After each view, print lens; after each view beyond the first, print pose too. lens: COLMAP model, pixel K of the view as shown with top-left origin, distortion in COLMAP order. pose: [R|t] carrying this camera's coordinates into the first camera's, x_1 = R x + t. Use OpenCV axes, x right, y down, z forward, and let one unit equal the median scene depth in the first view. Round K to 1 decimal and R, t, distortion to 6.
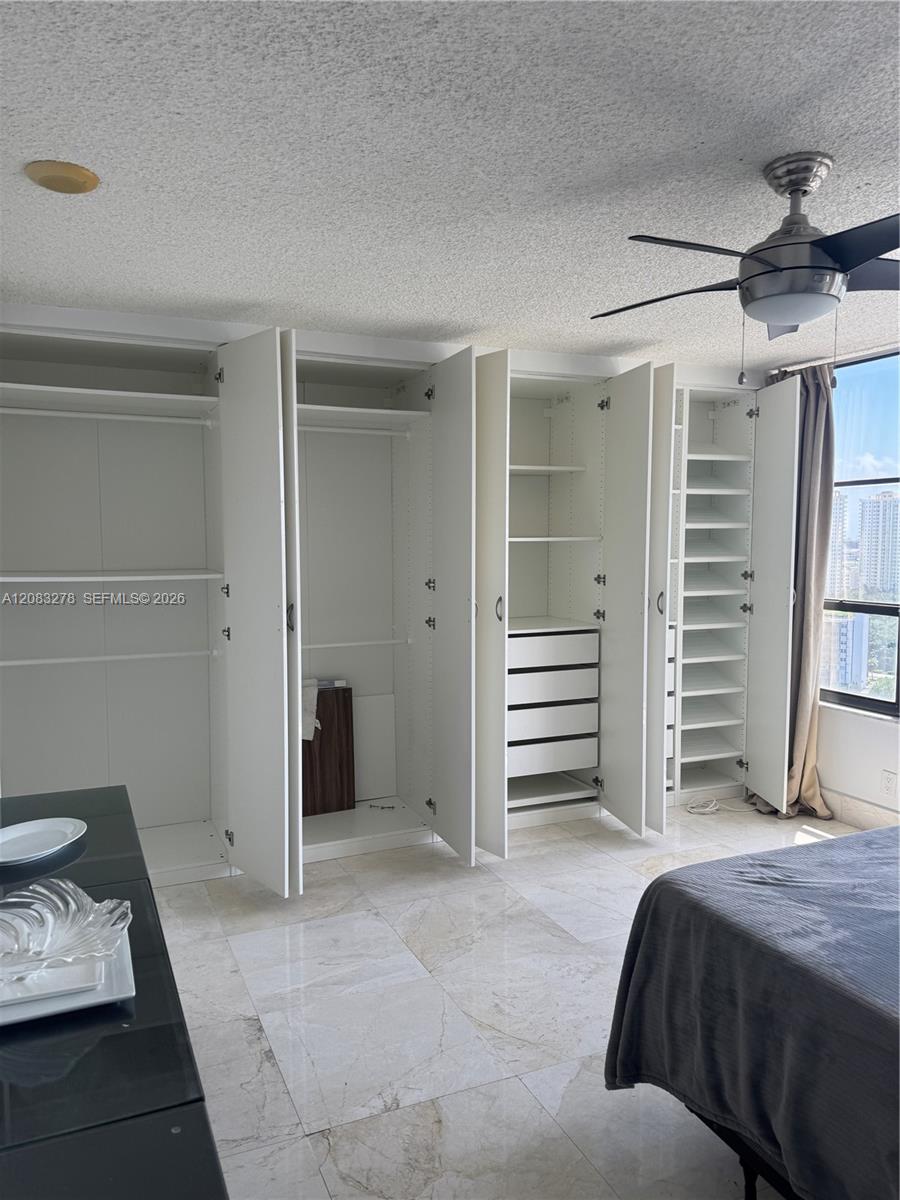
lens RADIAL K [[860.1, 0, 450.0], [0, 860.1, 600.0], [0, 0, 1]] dist [-0.002942, -0.000841]
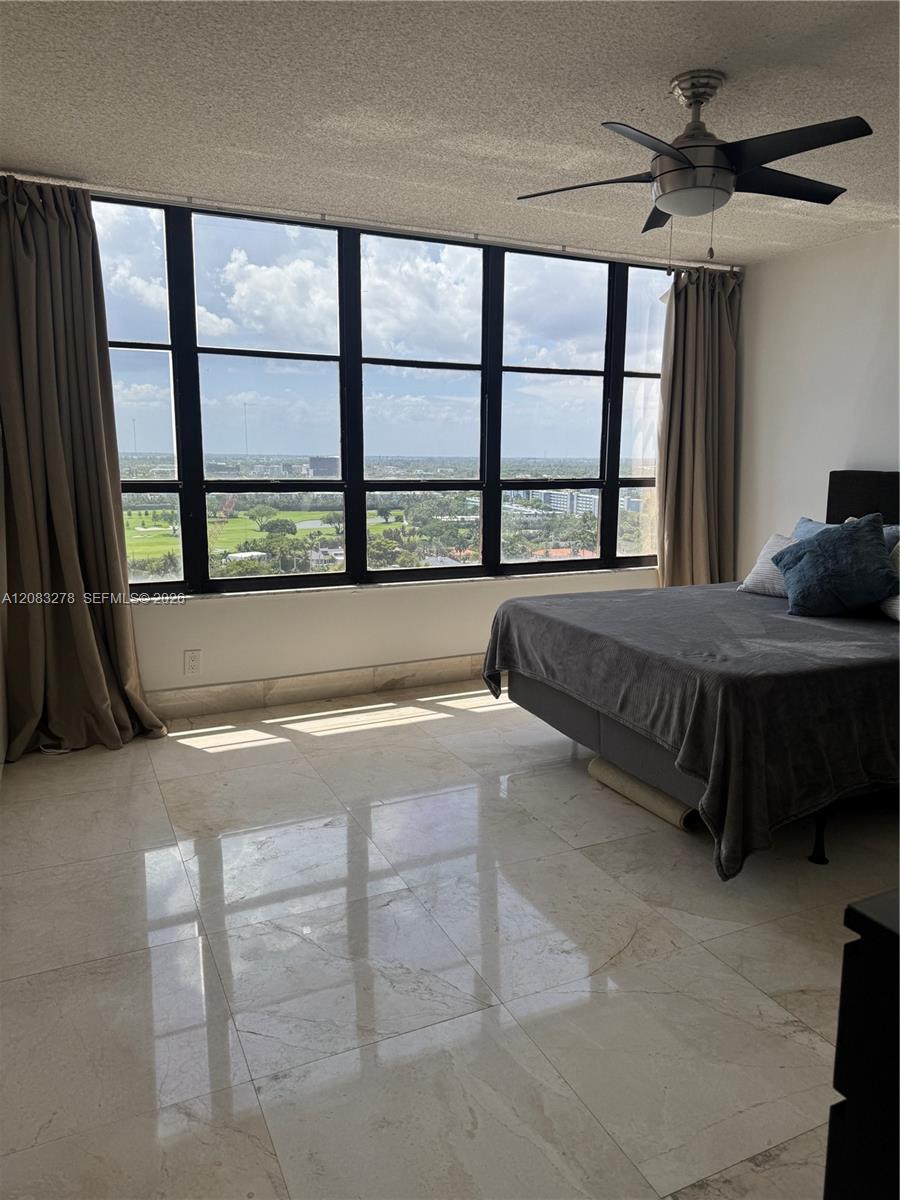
lens RADIAL K [[860.1, 0, 450.0], [0, 860.1, 600.0], [0, 0, 1]] dist [-0.002942, -0.000841]
pose [[-0.015980, -0.172511, 0.984878, -0.754769], [0.078236, 0.981768, 0.173236, -0.009952], [-0.996807, 0.079821, -0.002192, 1.182212]]
